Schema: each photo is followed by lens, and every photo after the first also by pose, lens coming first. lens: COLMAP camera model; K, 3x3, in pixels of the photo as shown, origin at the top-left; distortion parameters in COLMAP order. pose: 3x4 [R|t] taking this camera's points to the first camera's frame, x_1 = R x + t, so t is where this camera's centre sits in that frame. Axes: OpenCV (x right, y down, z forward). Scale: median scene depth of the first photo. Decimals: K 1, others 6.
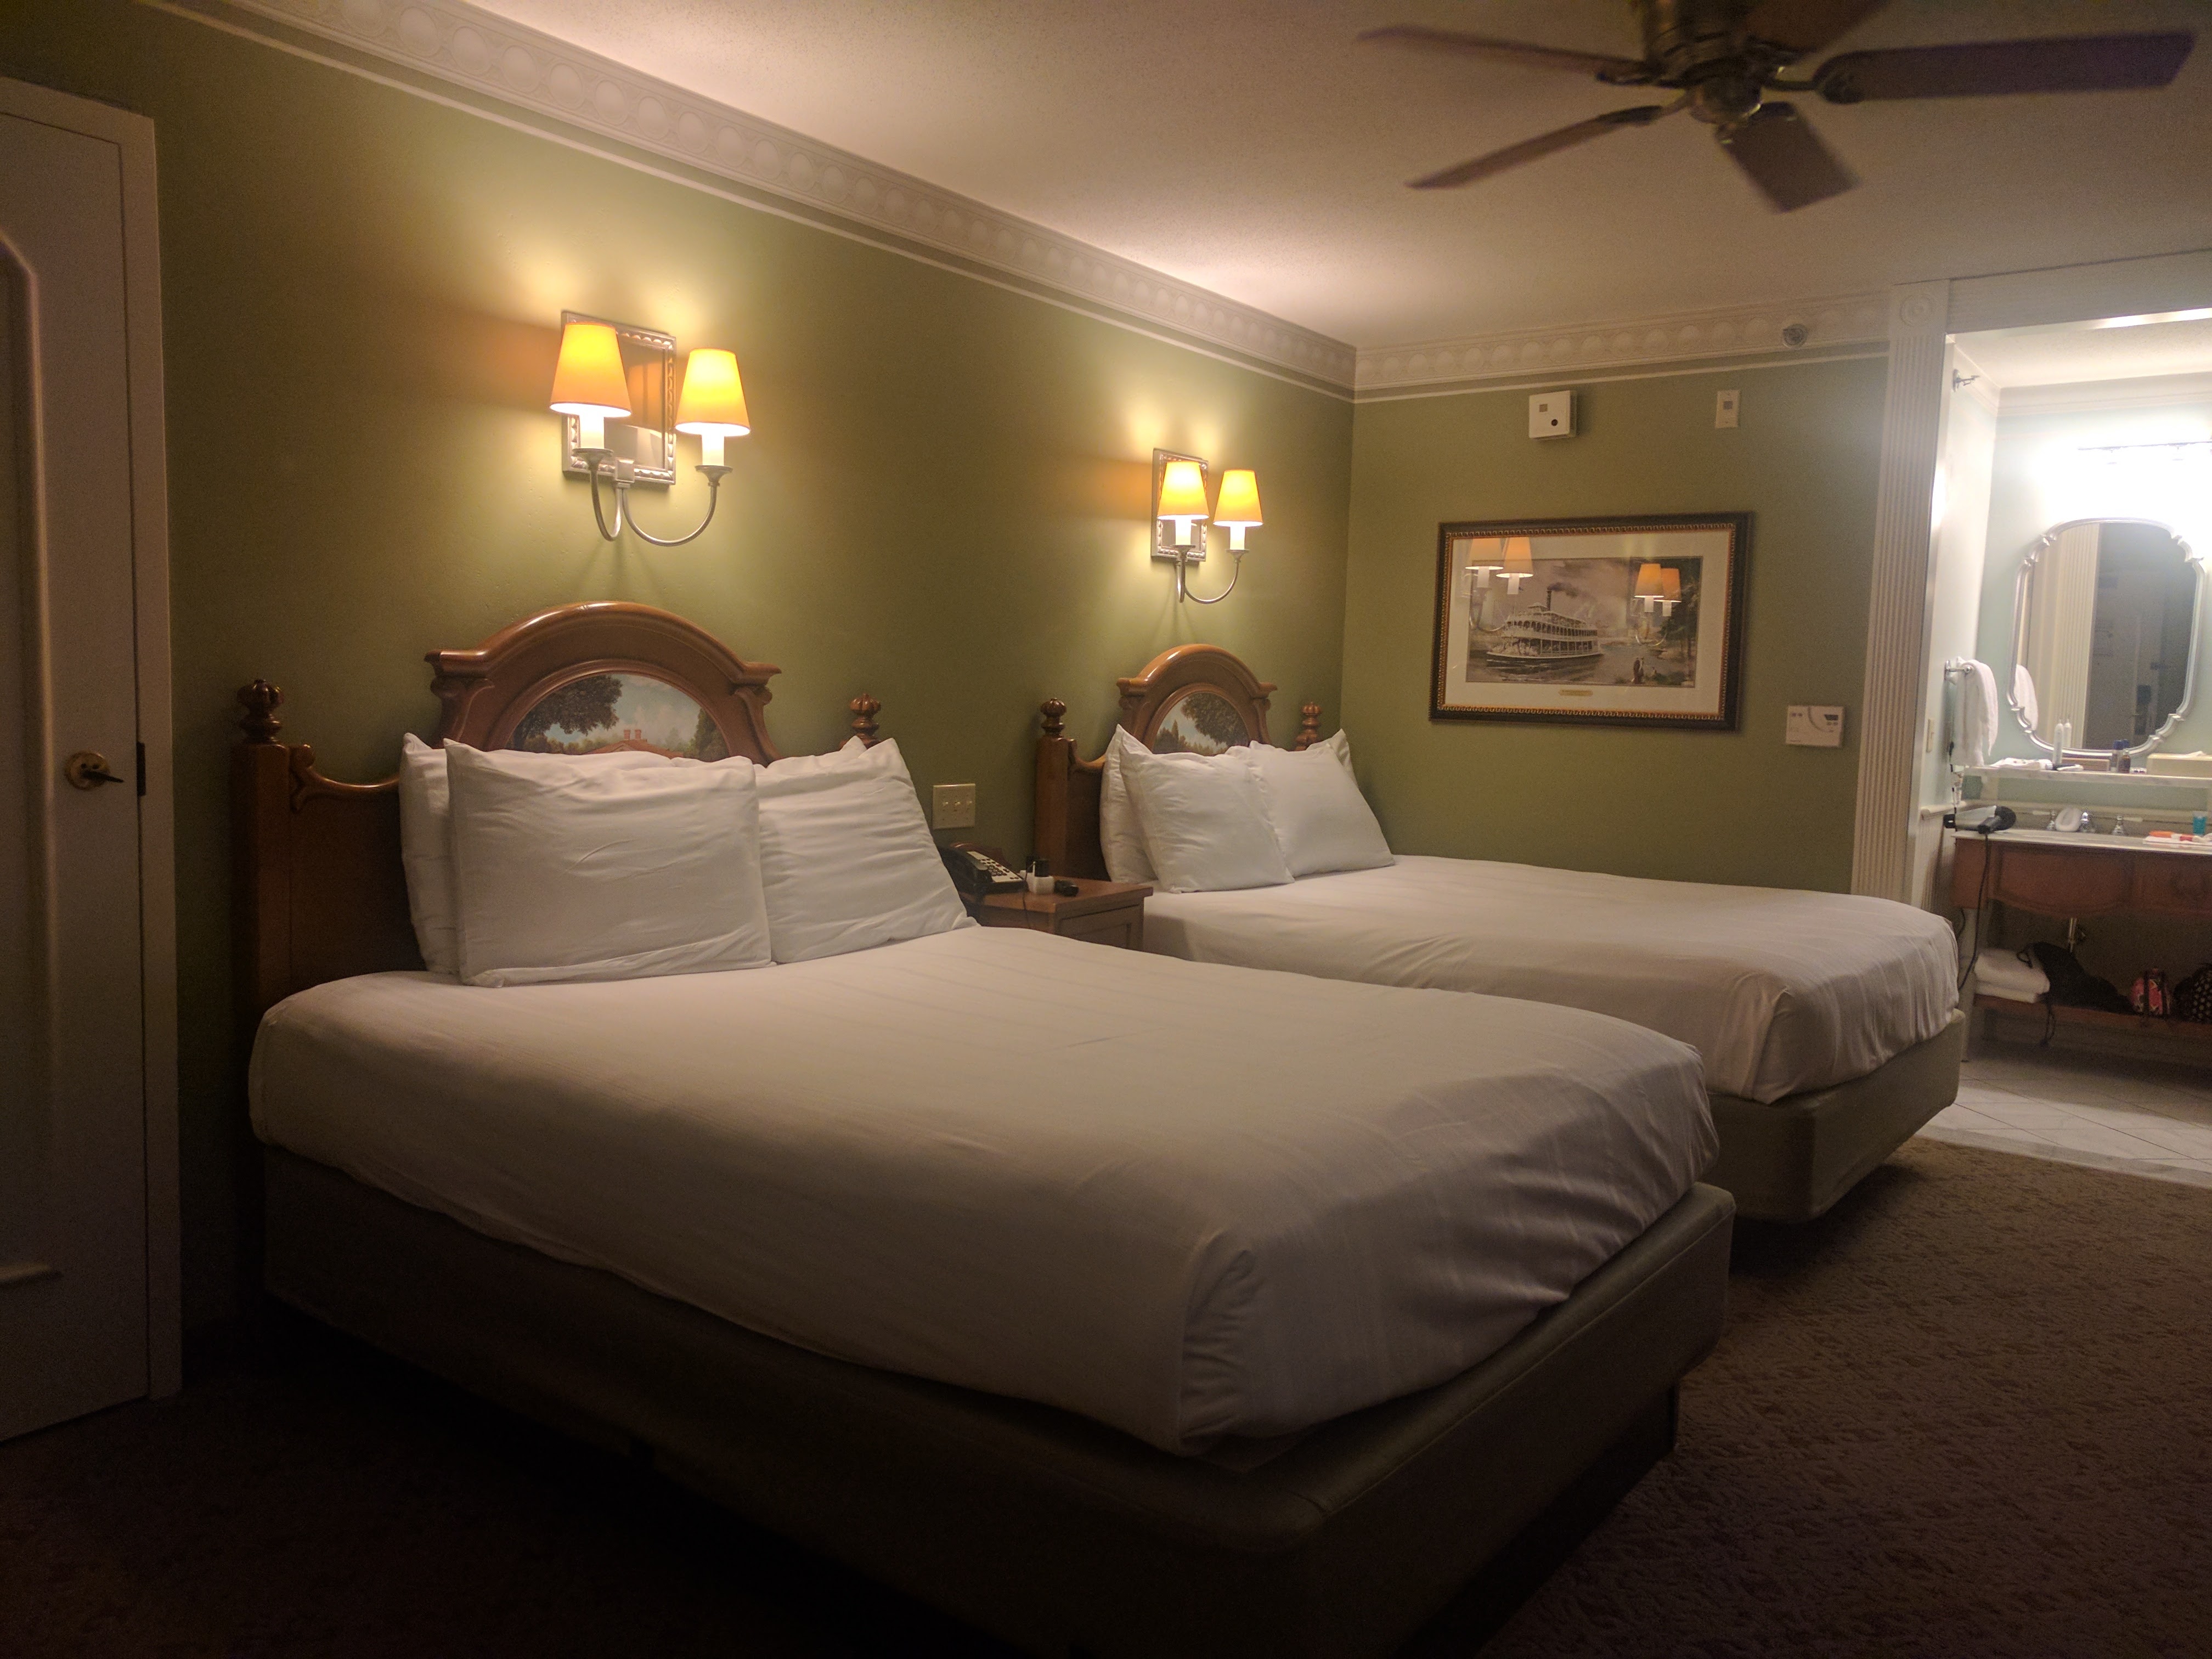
lens RADIAL K [[1671.8, 0, 1106.0], [0, 1671.8, 829.5], [0, 0, 1]] dist [0.003640, 0.017702]
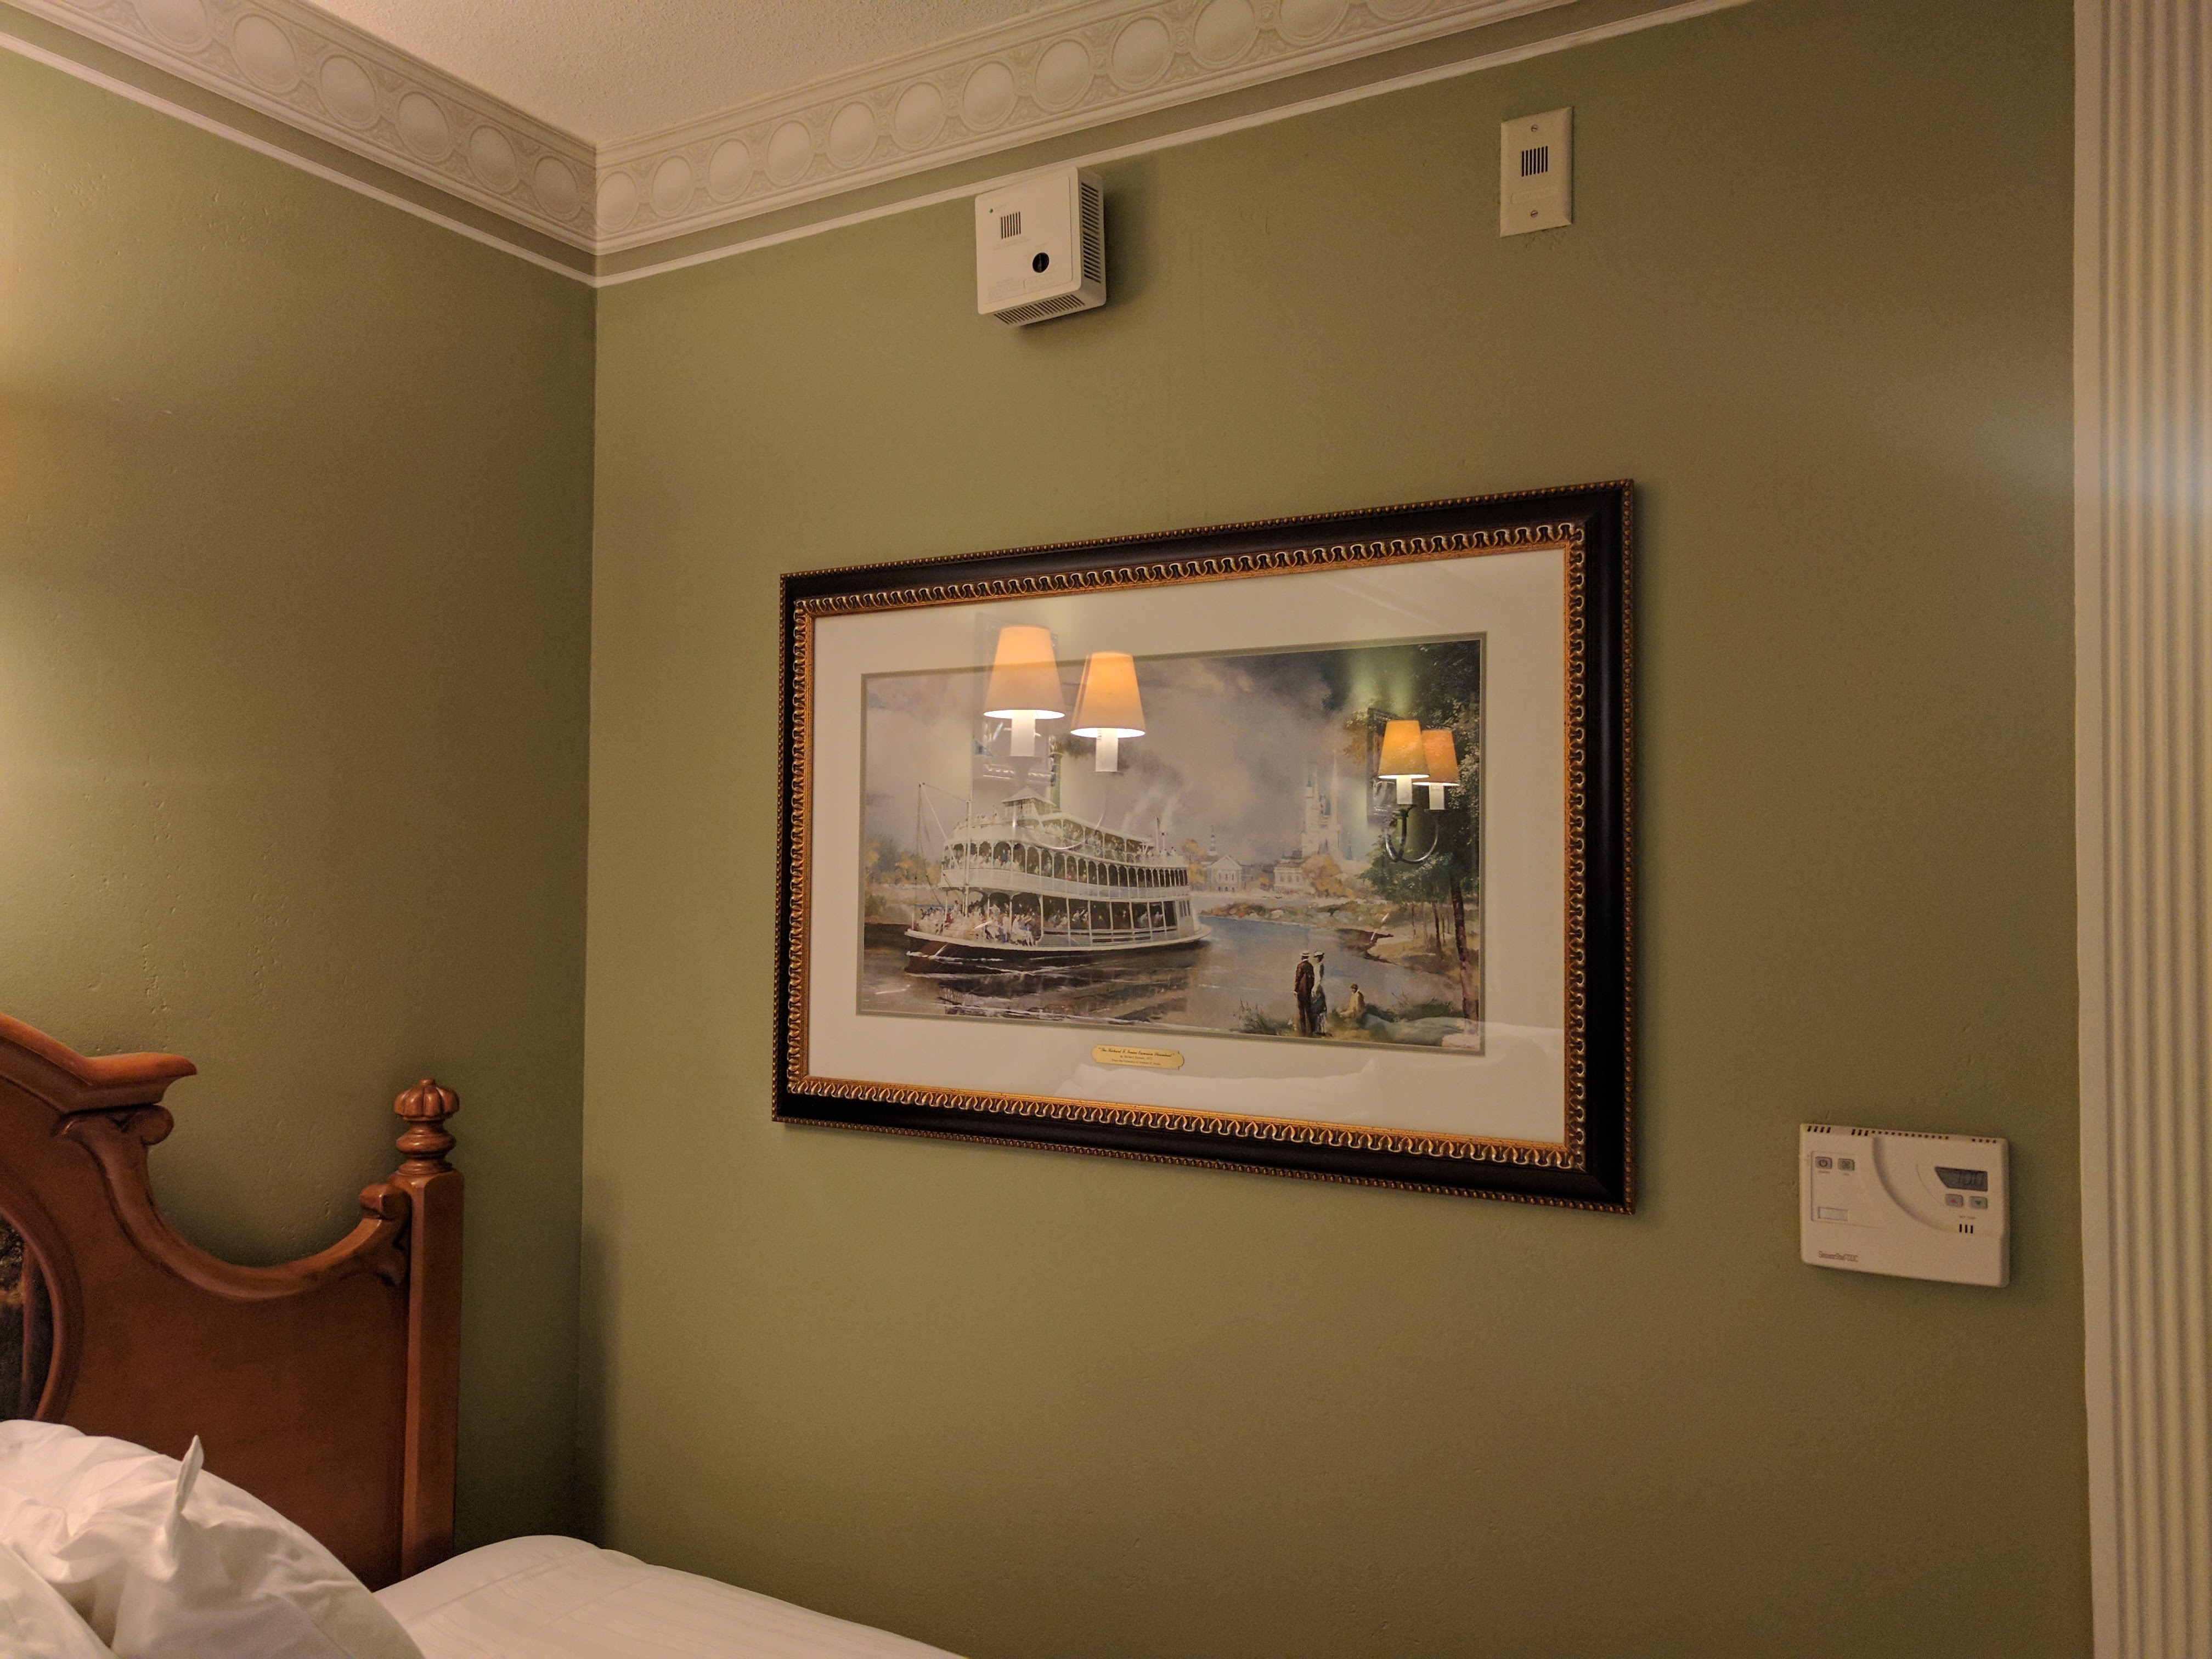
lens RADIAL K [[1671.8, 0, 1106.0], [0, 1671.8, 829.5], [0, 0, 1]] dist [0.003640, 0.017702]
pose [[0.993591, -0.017657, 0.111647, 0.239832], [0.030356, 0.993121, -0.113088, -0.089605], [-0.108882, 0.115752, 0.987292, 0.672816]]
